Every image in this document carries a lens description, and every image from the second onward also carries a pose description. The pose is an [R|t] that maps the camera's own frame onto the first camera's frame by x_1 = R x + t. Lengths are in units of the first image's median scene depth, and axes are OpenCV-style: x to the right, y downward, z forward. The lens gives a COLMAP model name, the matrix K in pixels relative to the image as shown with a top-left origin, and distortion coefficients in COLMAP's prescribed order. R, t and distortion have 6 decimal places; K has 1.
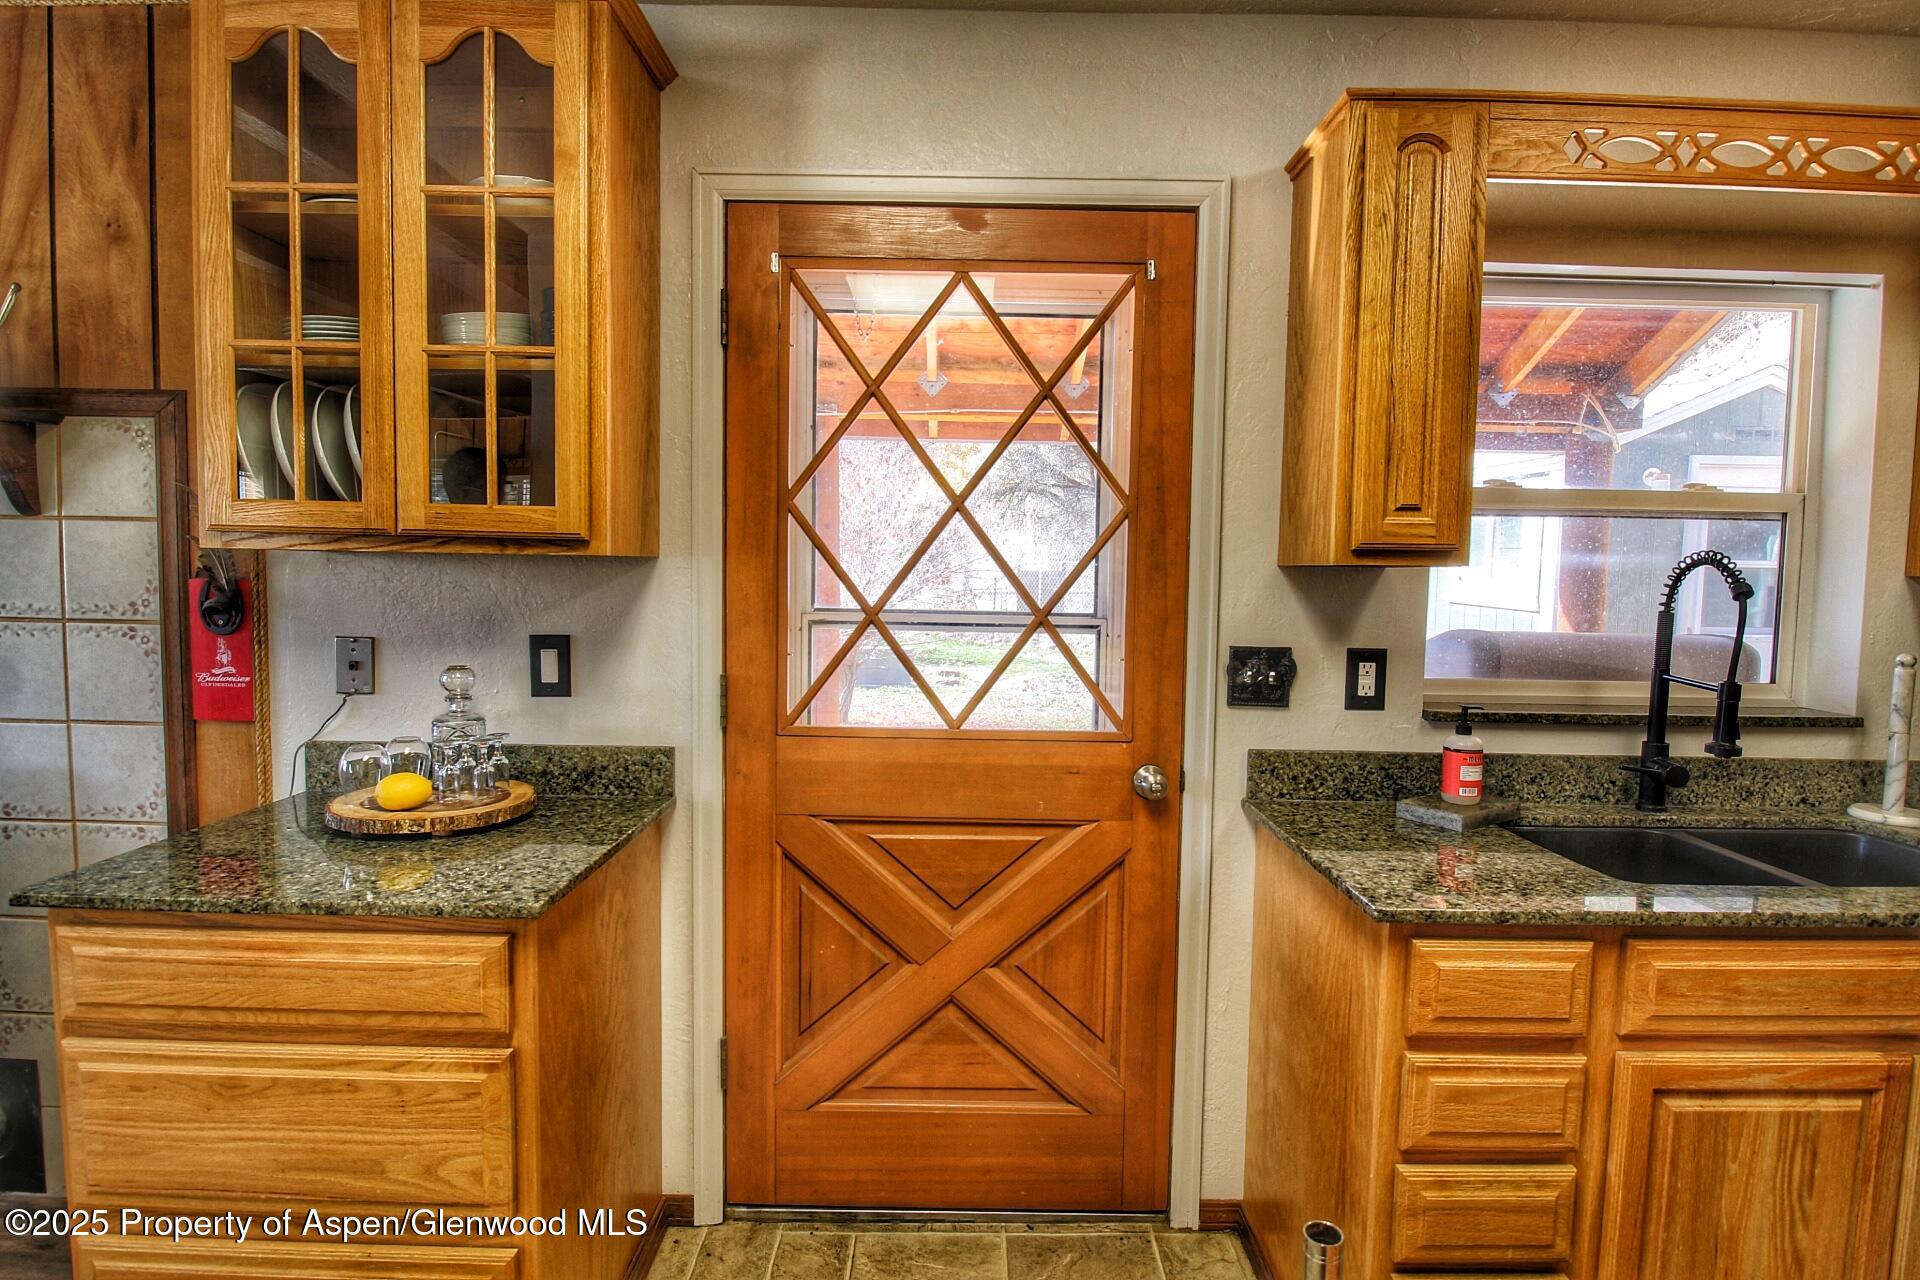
lens RADIAL K [[984.6, 0, 963.0], [0, 984.6, 632.8], [0, 0, 1]] dist [-0.006696, -0.009547]
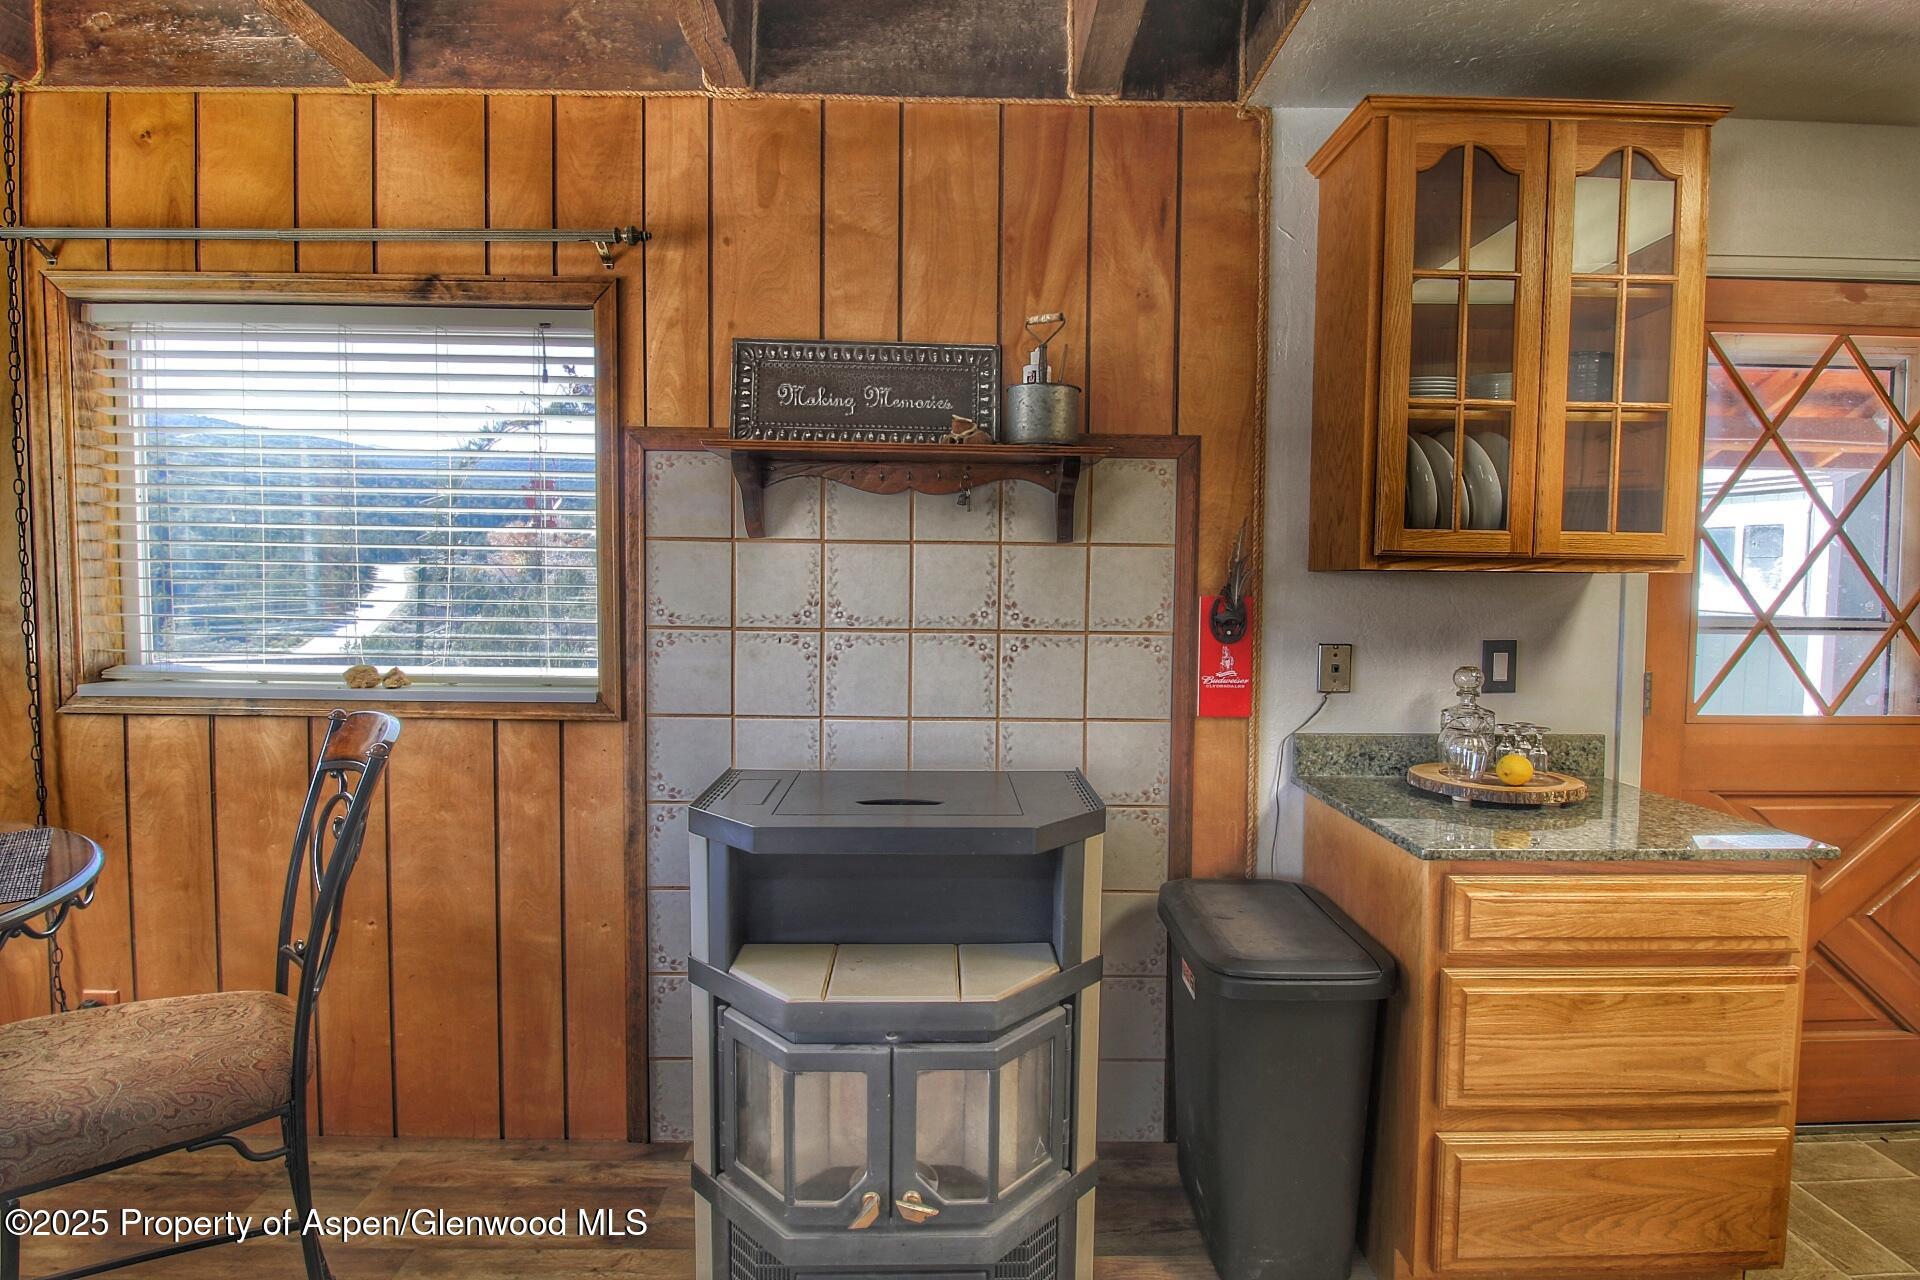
lens RADIAL K [[984.6, 0, 960.9], [0, 984.6, 629.2], [0, 0, 1]] dist [-0.006696, -0.009547]
pose [[0.999927, -0.011087, 0.004814, -1.100677], [0.011166, 0.999796, -0.016832, 0.001175], [-0.004626, 0.016884, 0.999847, -0.179330]]
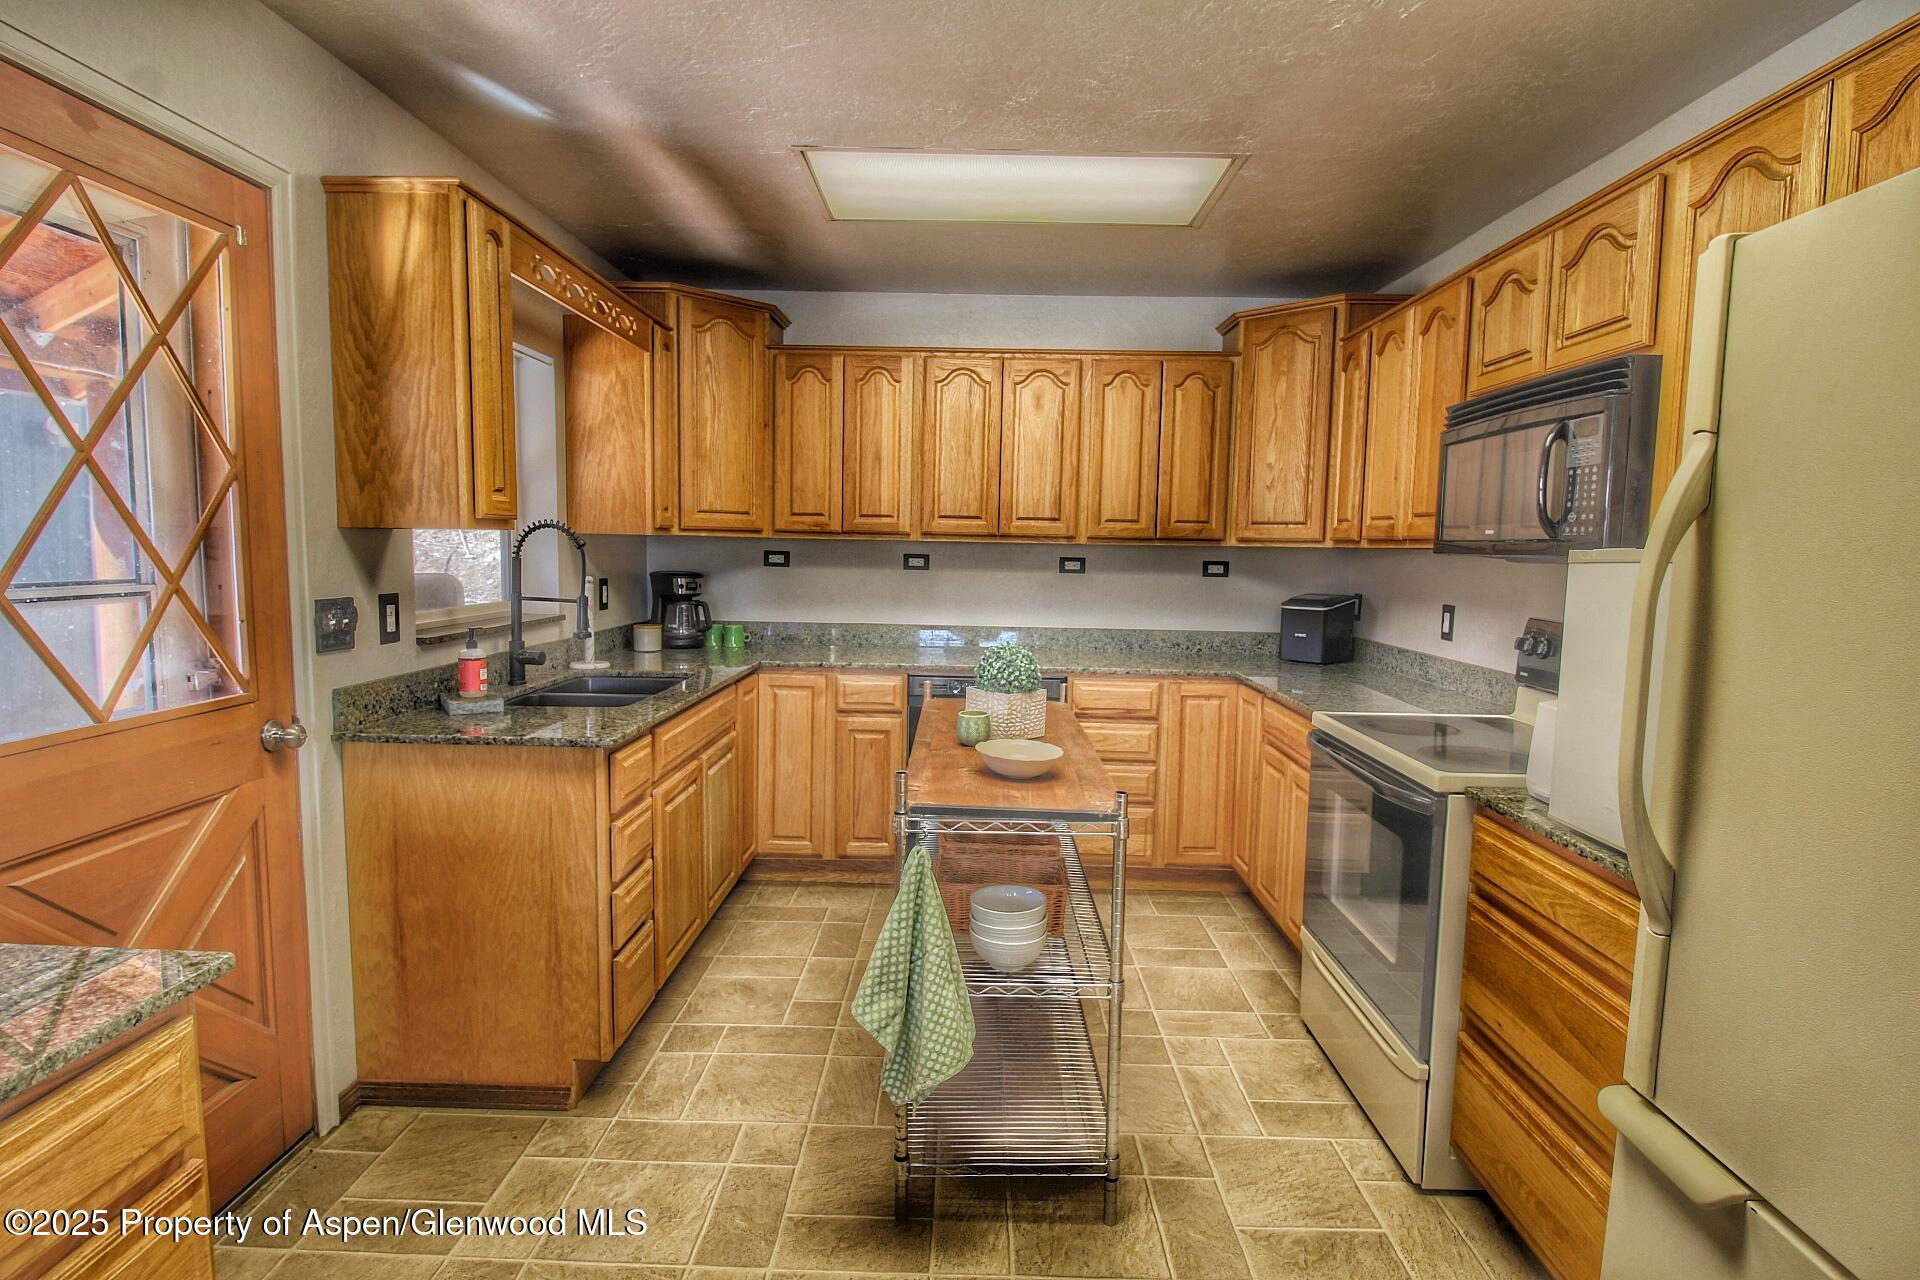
lens RADIAL K [[984.6, 0, 966.1], [0, 984.6, 629.0], [0, 0, 1]] dist [-0.006696, -0.009547]
pose [[0.013225, -0.101985, 0.994698, -0.844922], [0.050352, 0.993591, 0.101202, -0.029487], [-0.998644, 0.048746, 0.018275, 0.253194]]
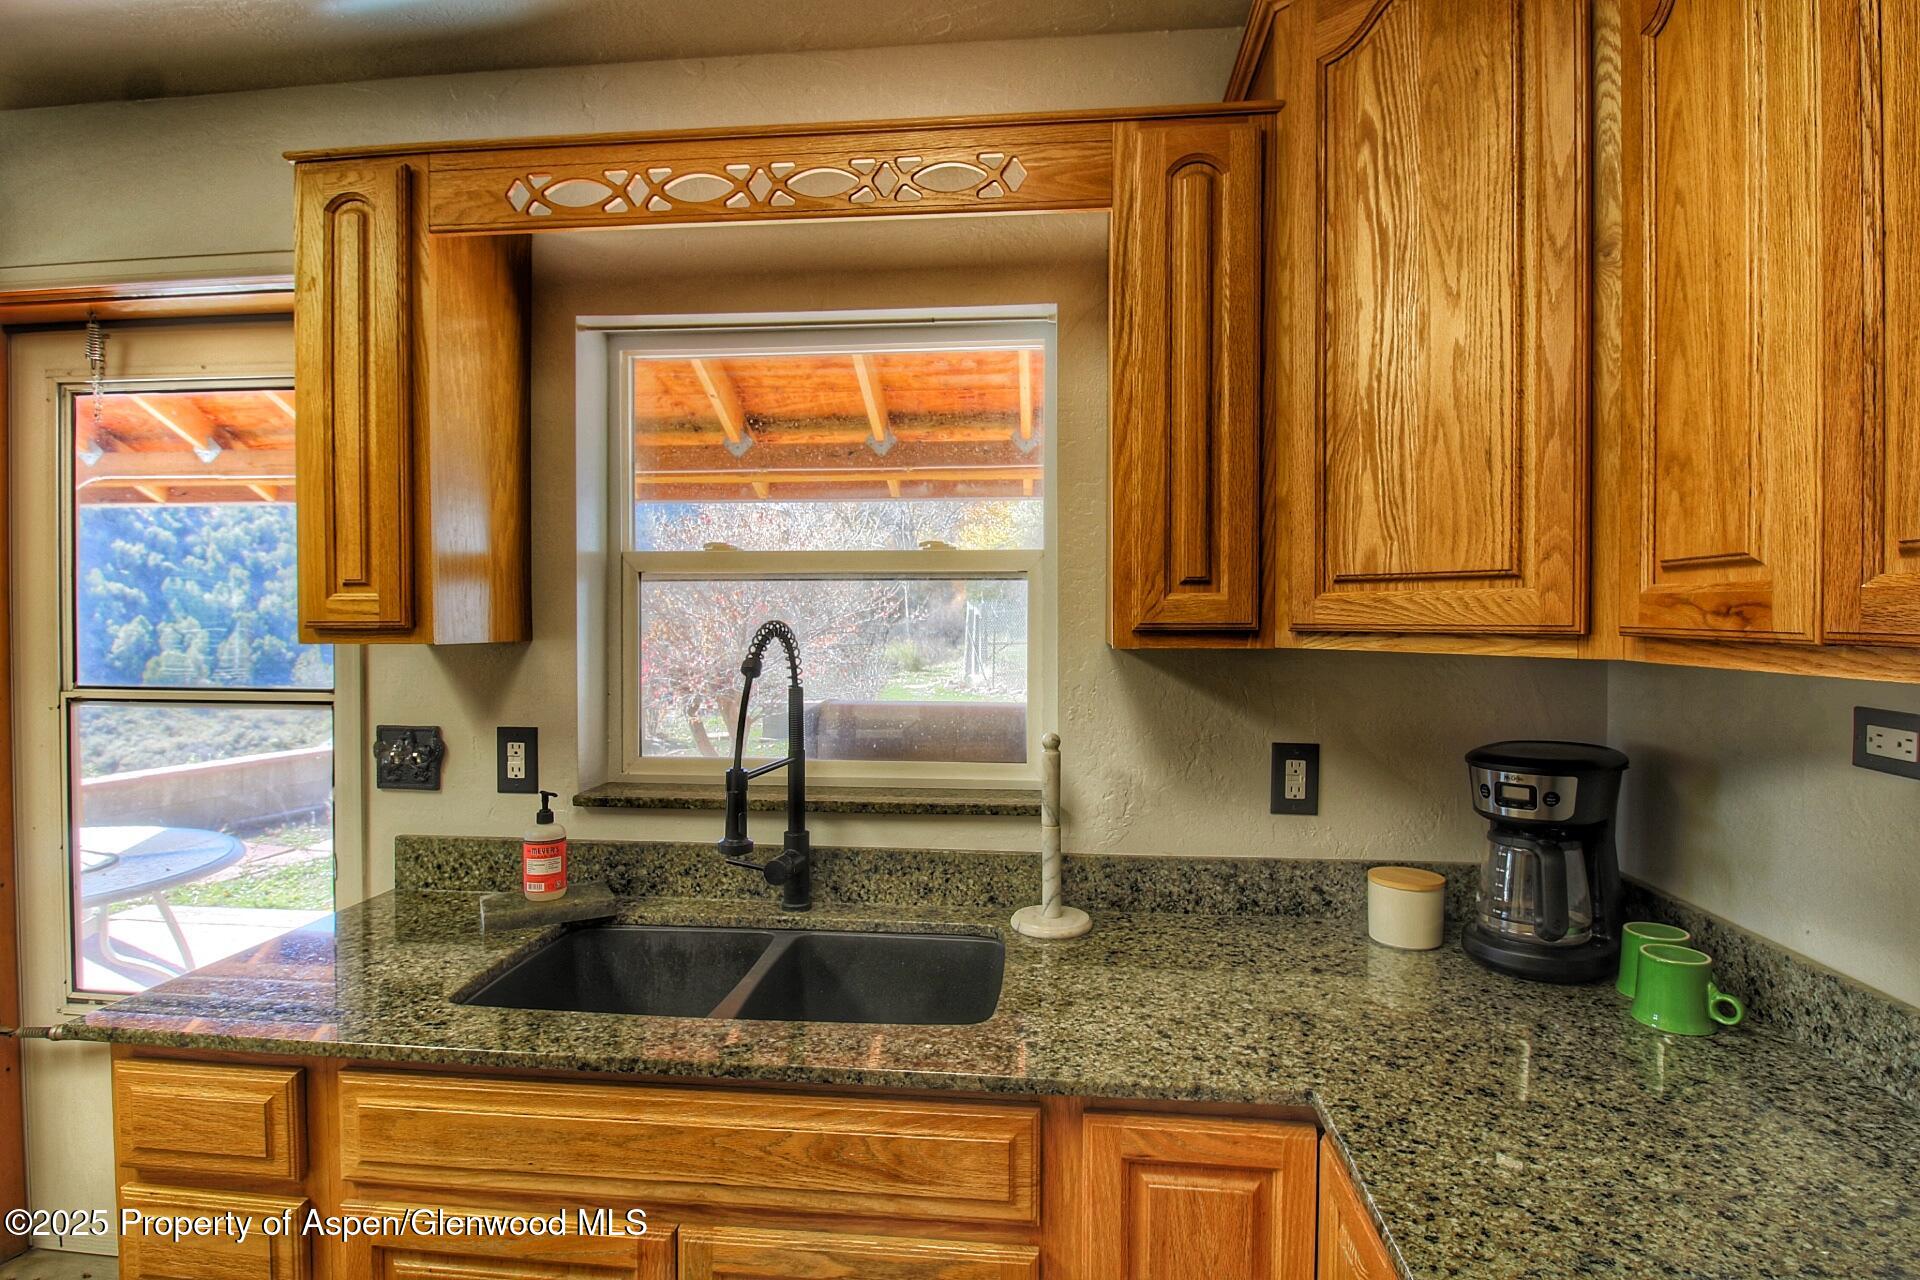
lens RADIAL K [[984.6, 0, 965.3], [0, 984.6, 630.3], [0, 0, 1]] dist [-0.006696, -0.009547]
pose [[0.994971, -0.015023, -0.099033, 0.953615], [0.009866, 0.998580, -0.052359, -0.023552], [0.099679, 0.051118, 0.993706, 0.111903]]
